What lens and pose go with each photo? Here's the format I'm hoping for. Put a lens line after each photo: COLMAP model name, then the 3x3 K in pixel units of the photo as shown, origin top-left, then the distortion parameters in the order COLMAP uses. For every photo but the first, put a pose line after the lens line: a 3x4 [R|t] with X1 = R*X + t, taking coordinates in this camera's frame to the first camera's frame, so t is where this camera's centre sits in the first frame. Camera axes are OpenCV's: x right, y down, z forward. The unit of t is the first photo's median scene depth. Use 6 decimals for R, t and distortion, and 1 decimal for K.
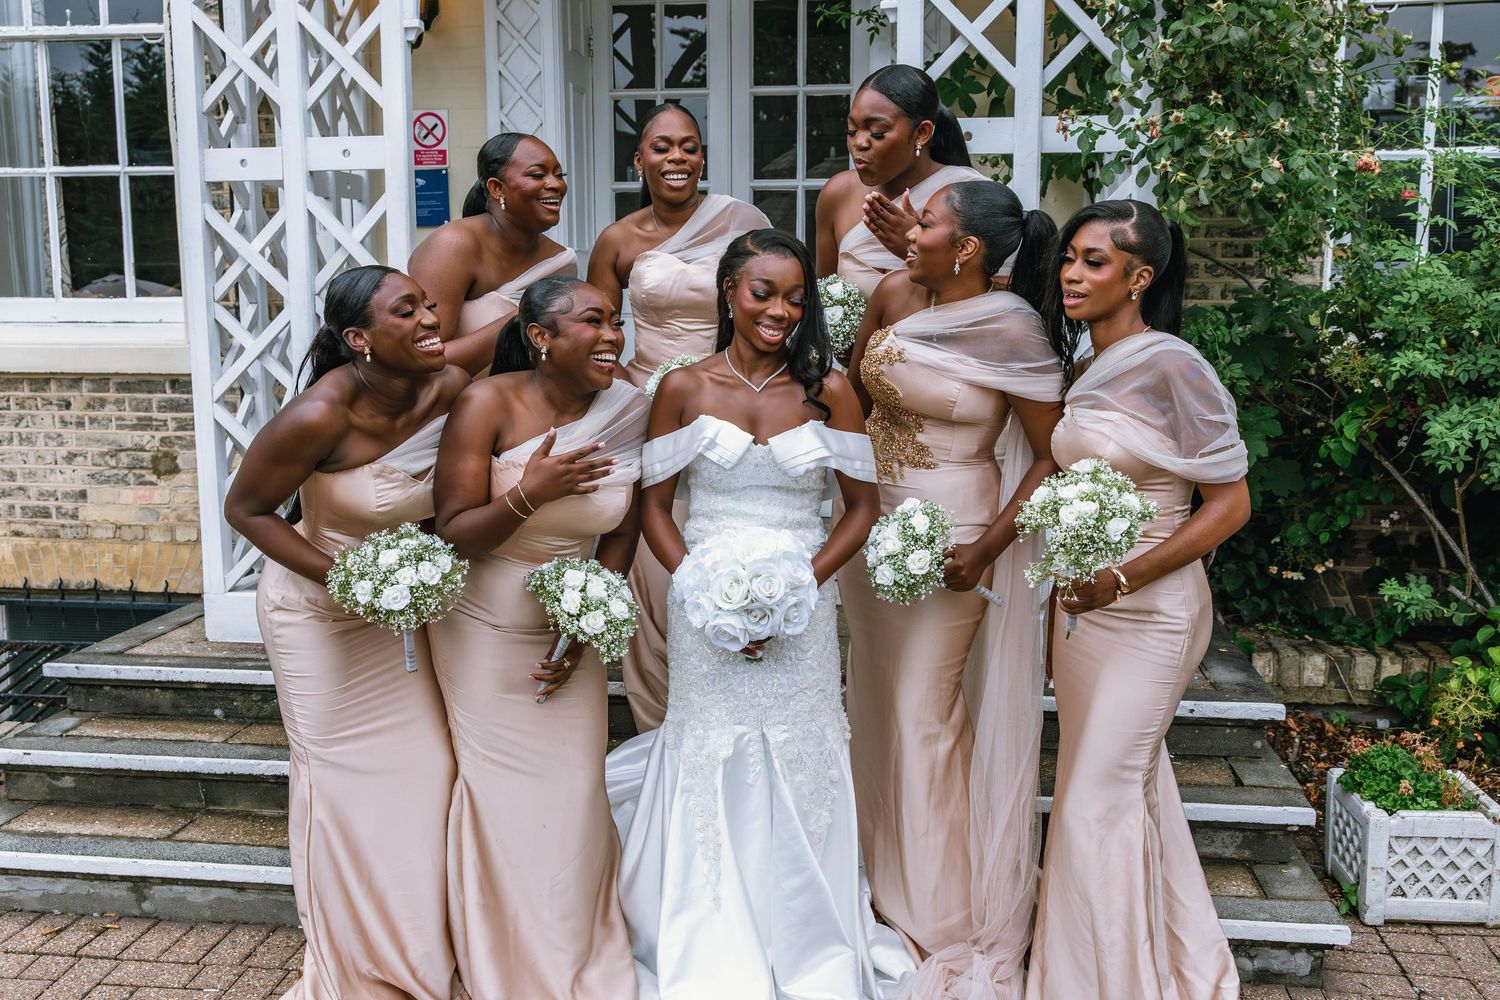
lens RADIAL K [[1401.0, 0, 750.7], [0, 1401.0, 497.8], [0, 0, 1]] dist [-0.000327, 0.000000]
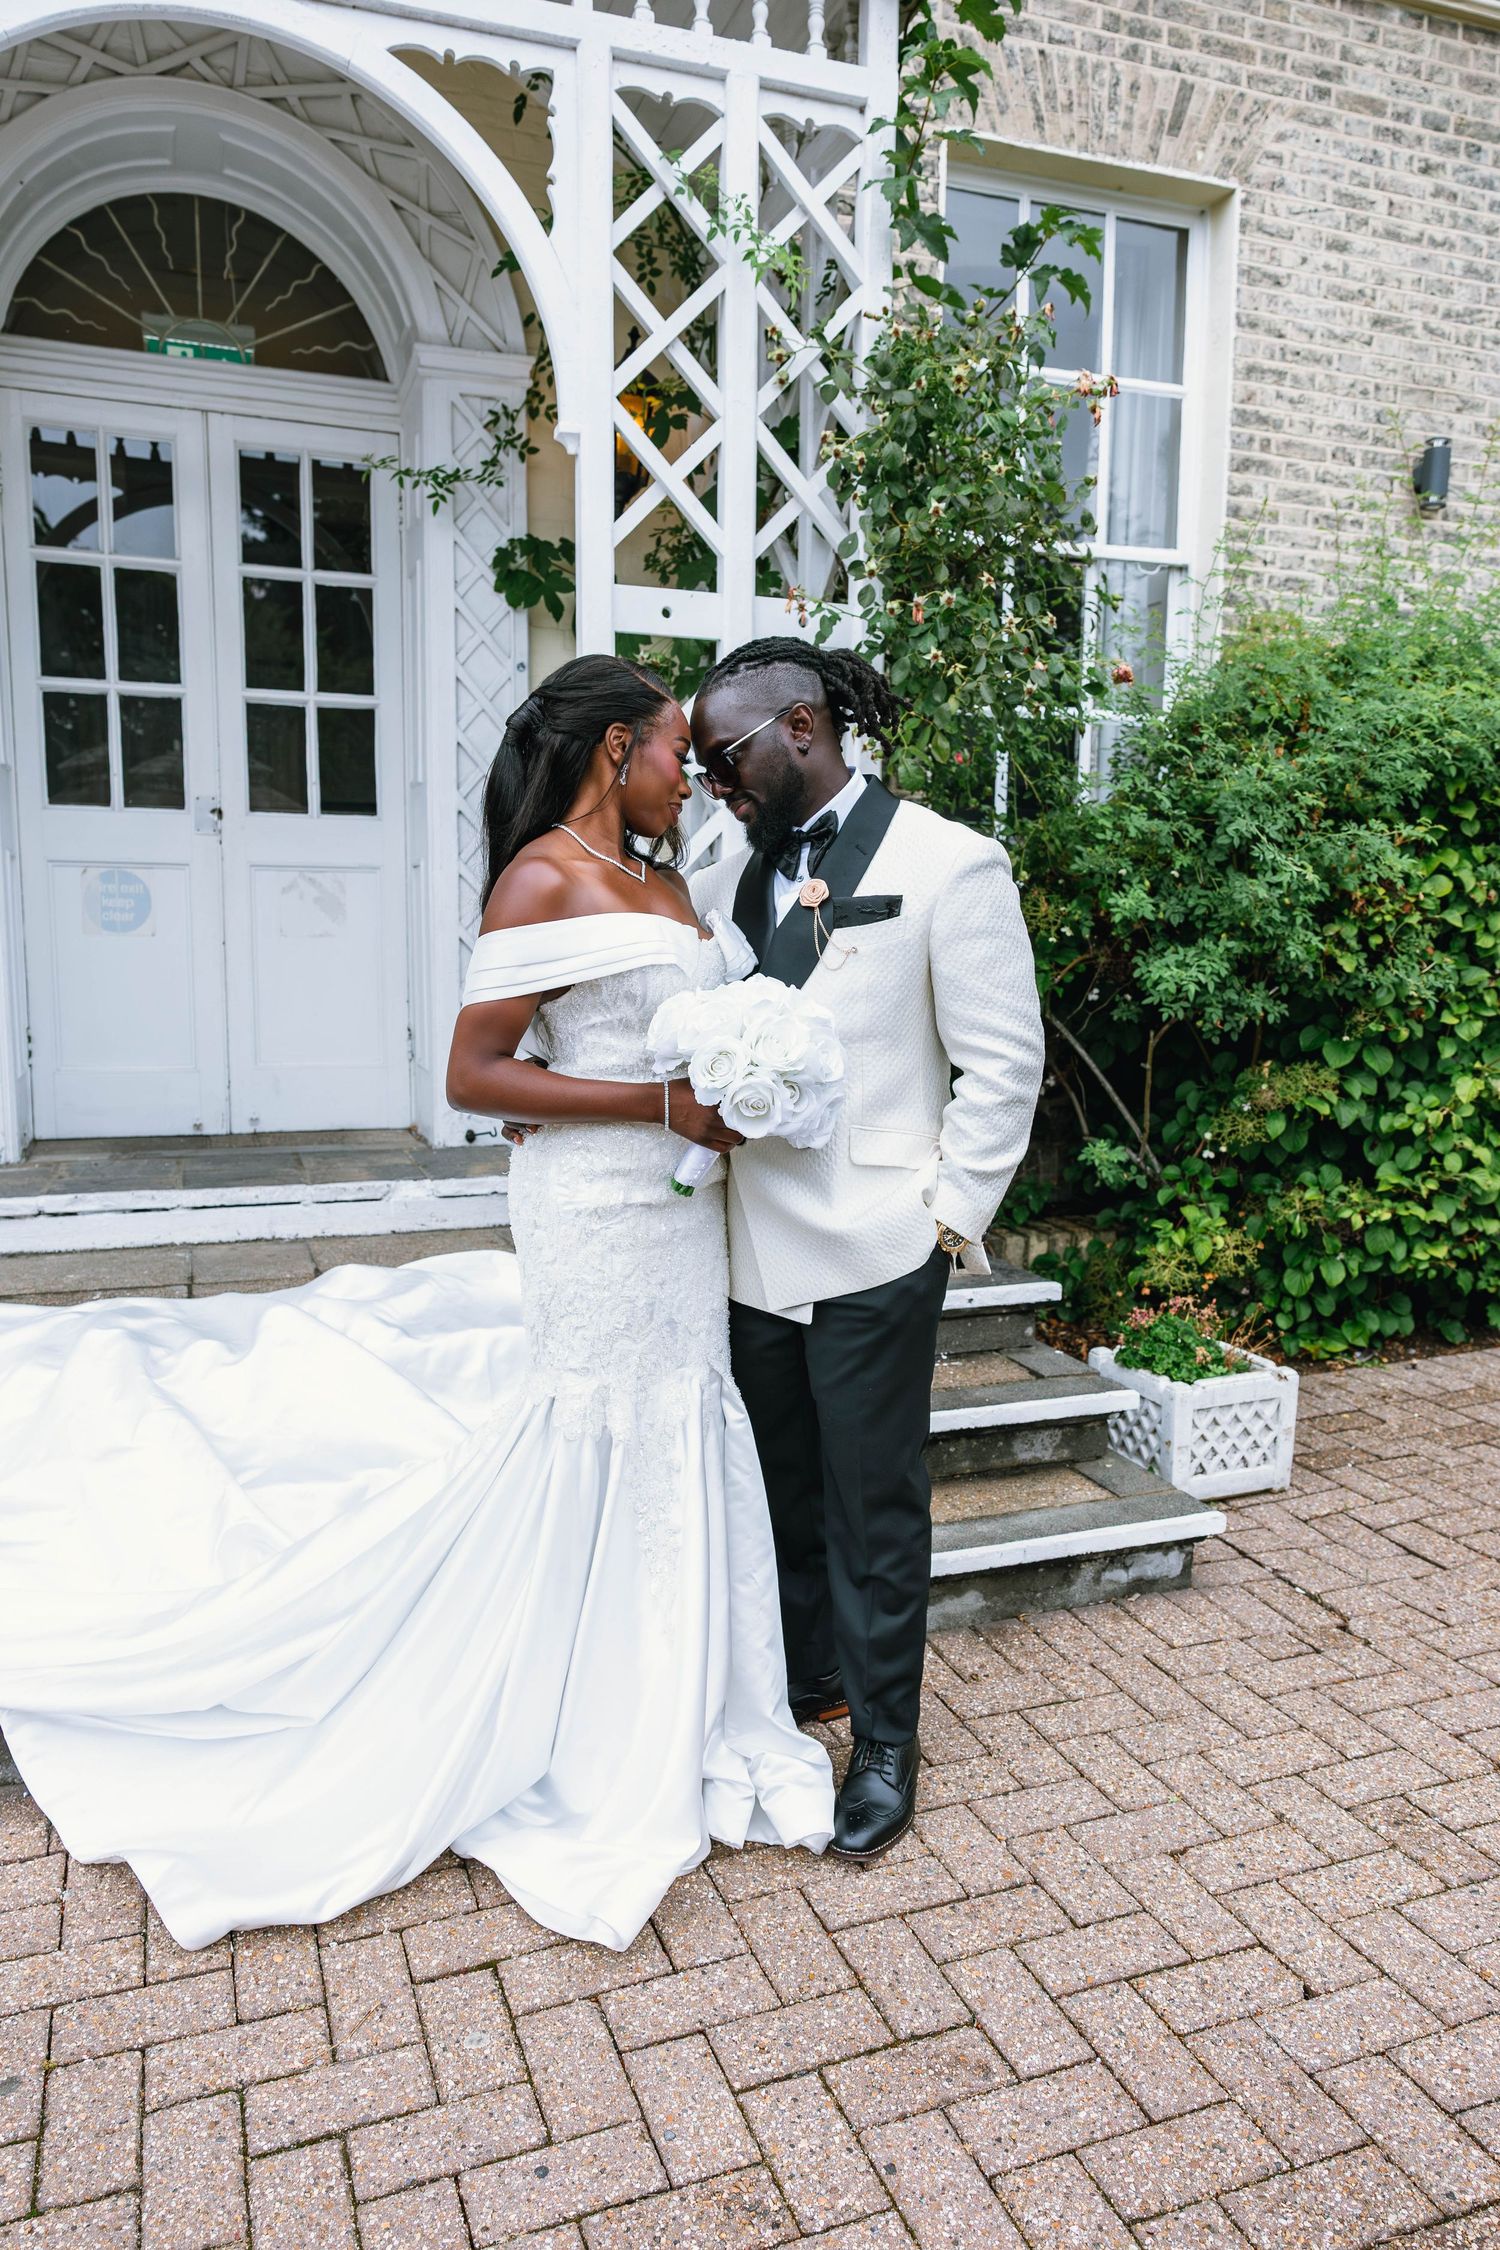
lens RADIAL K [[1512.1, 0, 749.9], [0, 1512.1, 1130.2], [0, 0, 1]] dist [-0.000017, 0.000009]
pose [[0.882578, -0.050654, 0.467429, -0.247332], [0.056001, 0.998428, 0.002458, 0.040395], [-0.466819, 0.024007, 0.884027, 0.255951]]
